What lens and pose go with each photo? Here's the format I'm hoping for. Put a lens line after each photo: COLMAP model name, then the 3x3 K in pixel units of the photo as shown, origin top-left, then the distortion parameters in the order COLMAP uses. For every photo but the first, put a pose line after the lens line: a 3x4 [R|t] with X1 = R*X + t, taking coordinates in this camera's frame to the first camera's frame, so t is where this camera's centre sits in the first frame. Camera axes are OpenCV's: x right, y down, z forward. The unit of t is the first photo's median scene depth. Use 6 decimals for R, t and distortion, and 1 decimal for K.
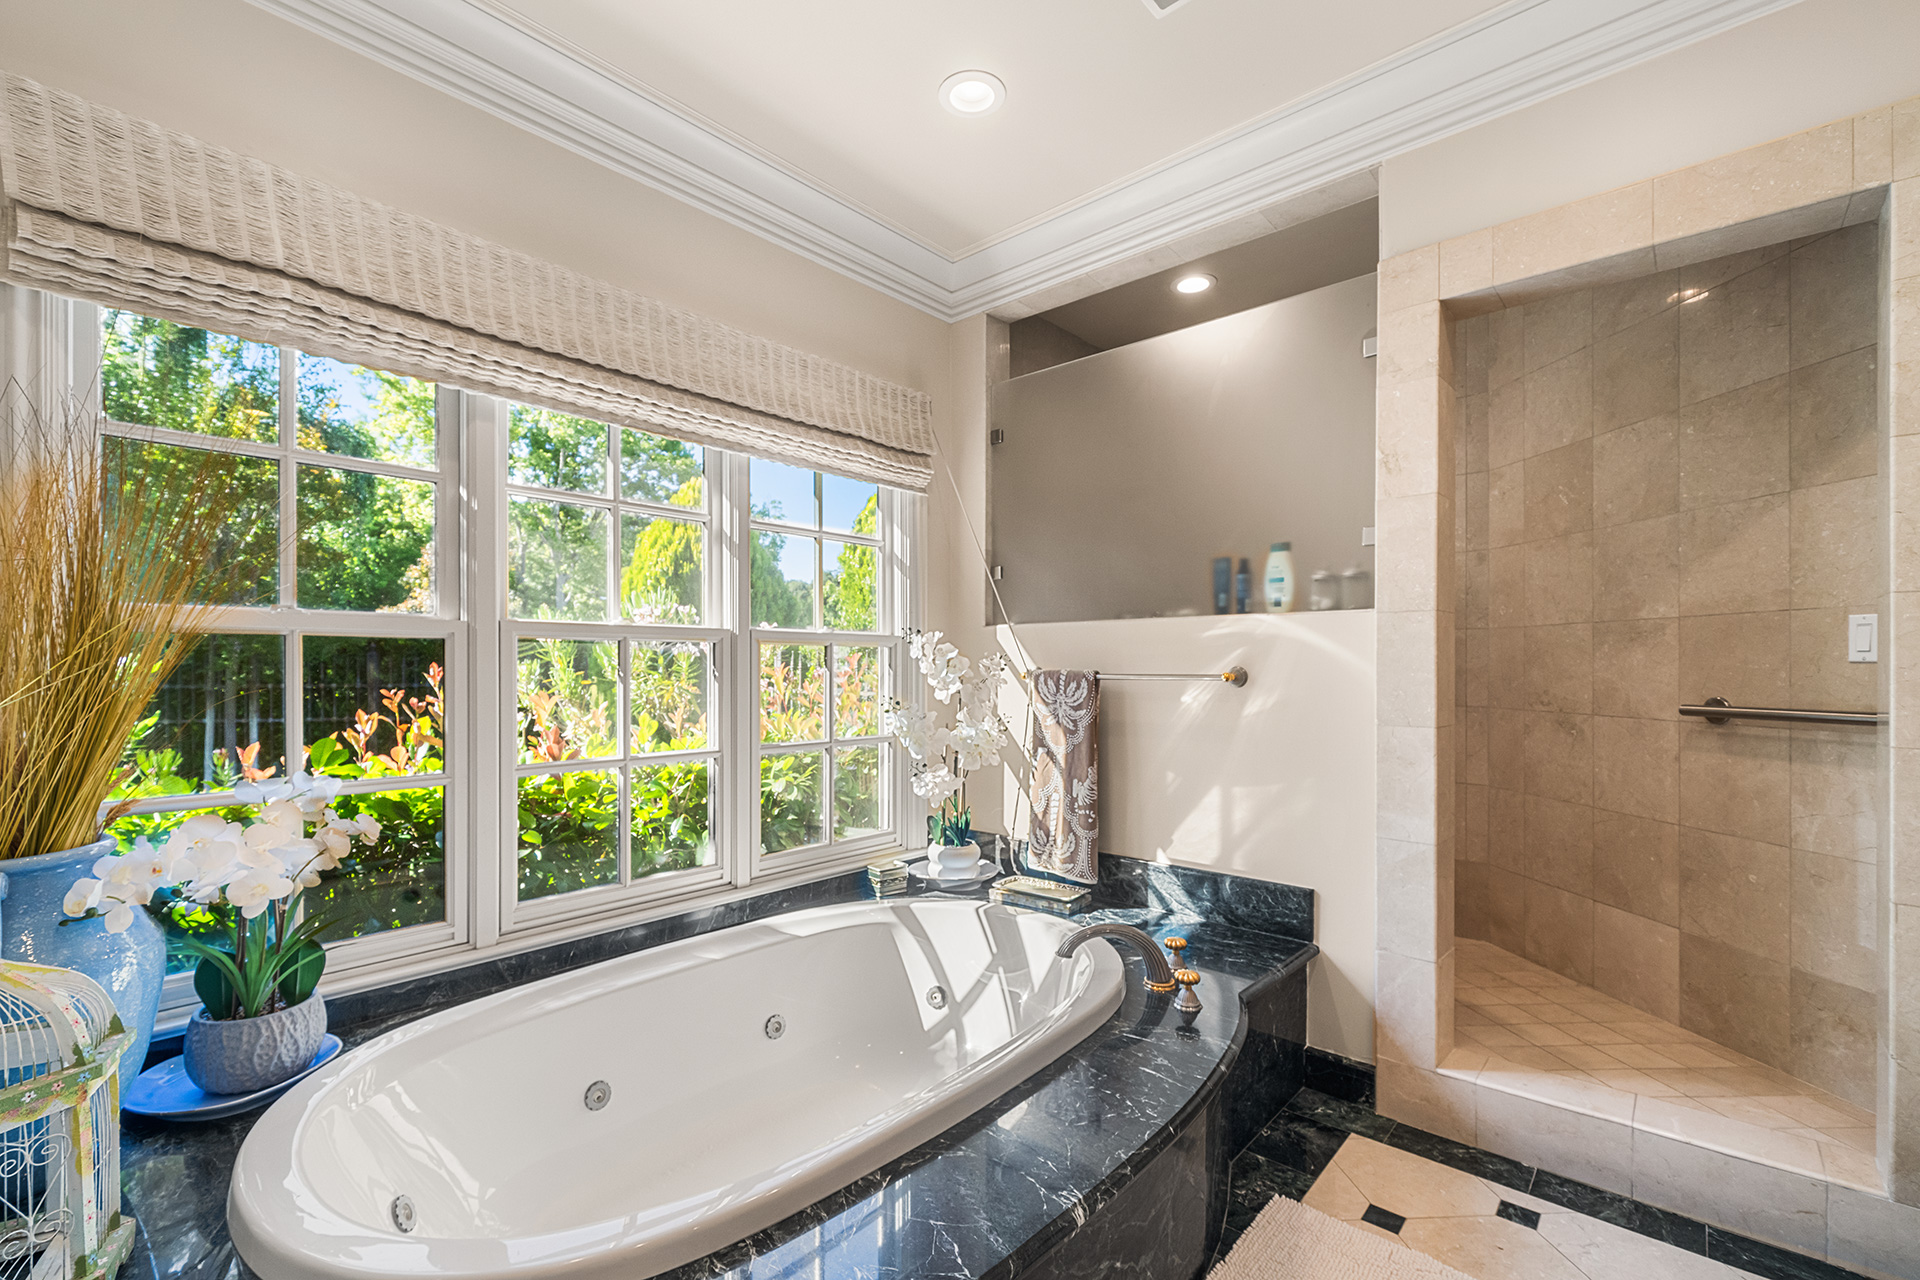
lens RADIAL K [[835.3, 0, 932.9], [0, 835.3, 685.4], [0, 0, 1]] dist [0.003900, 0.000414]
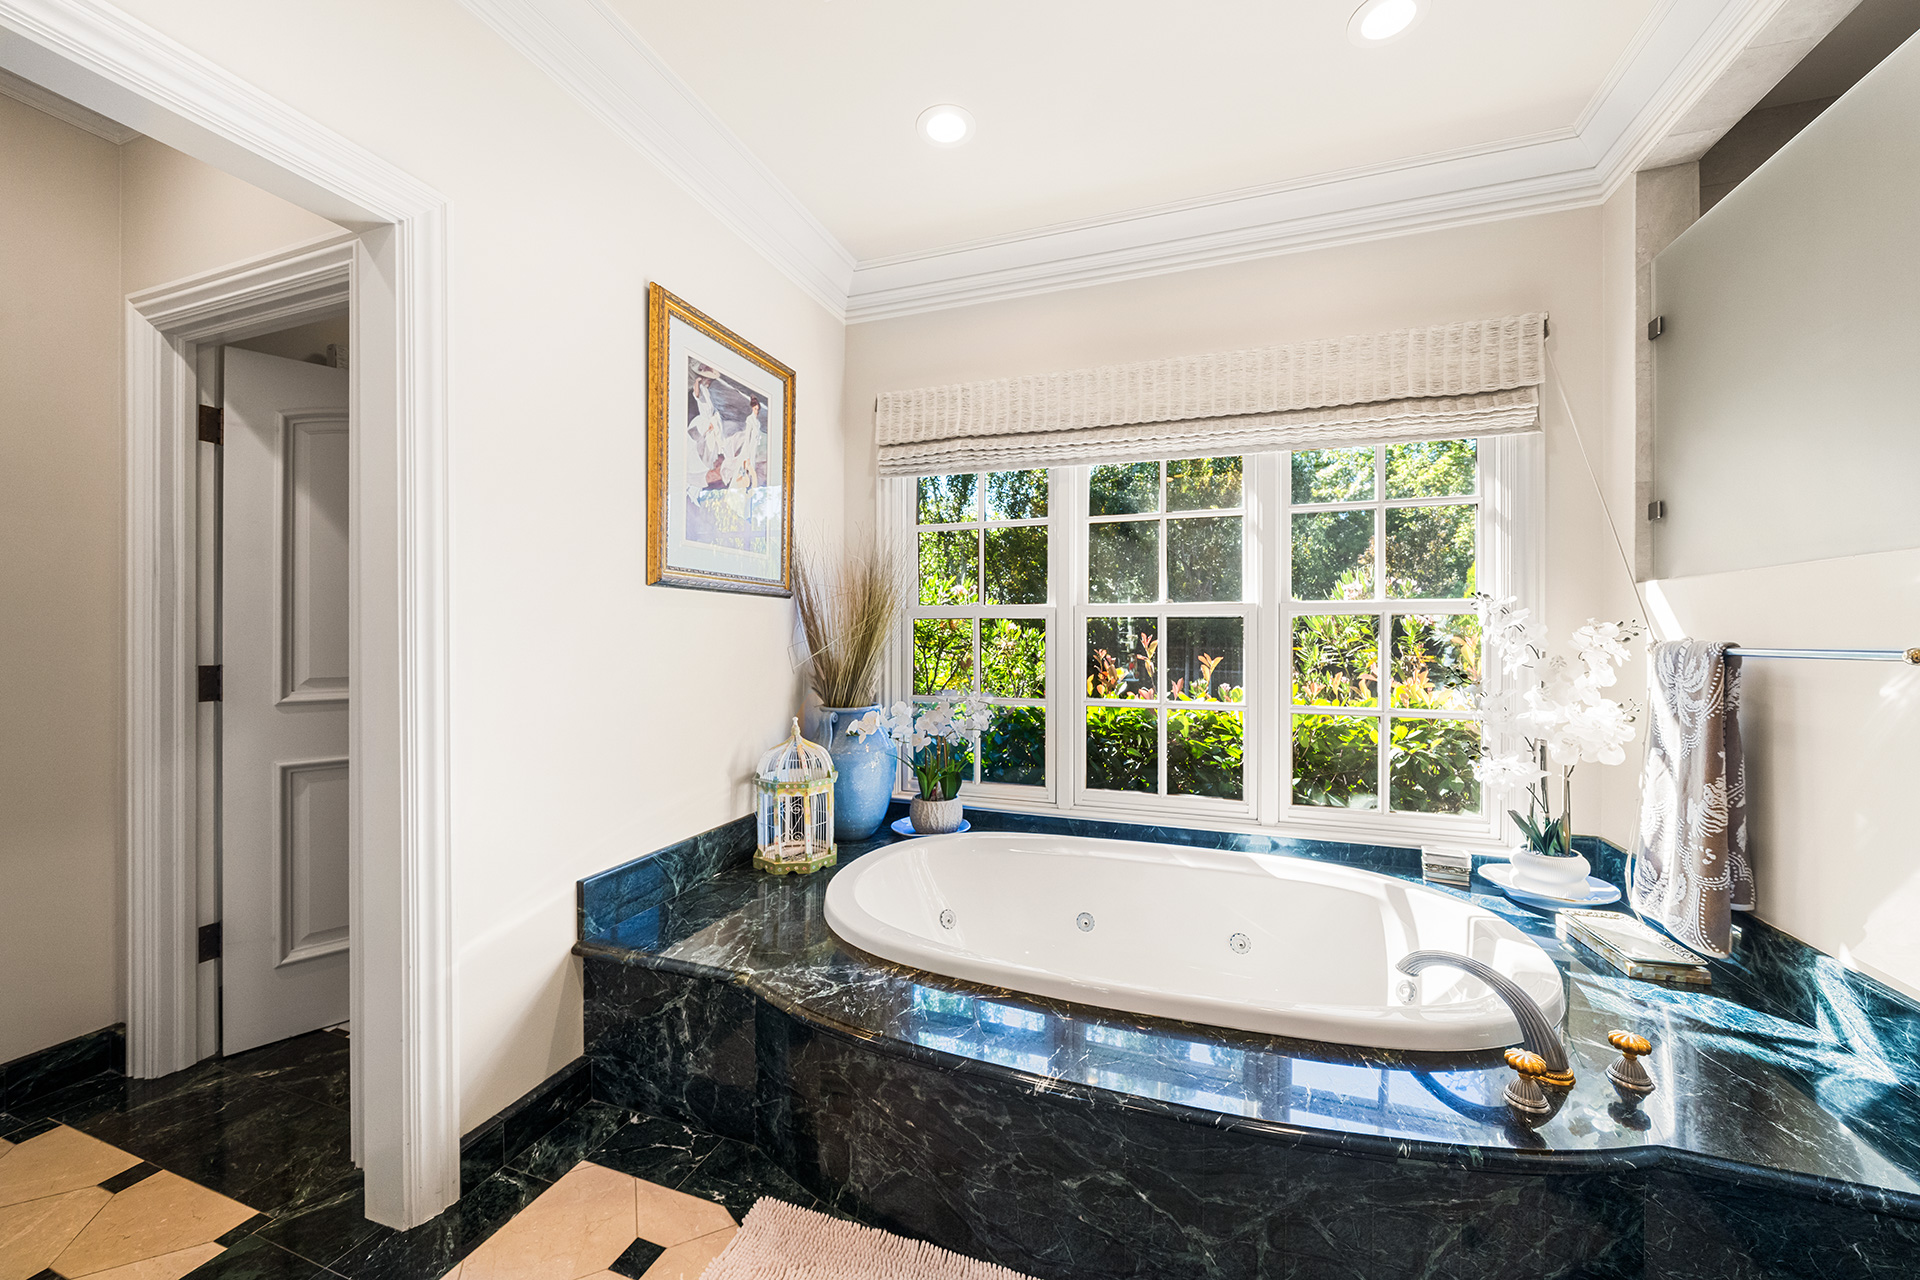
lens RADIAL K [[693.6, 0, 962.1], [0, 693.6, 654.3], [0, 0, 1]] dist [-0.002626, 0.000047]
pose [[0.397588, 0.026197, -0.917190, 0.473544], [-0.023857, 0.999550, 0.018208, -0.003484], [0.917254, 0.014642, 0.398034, 0.223358]]
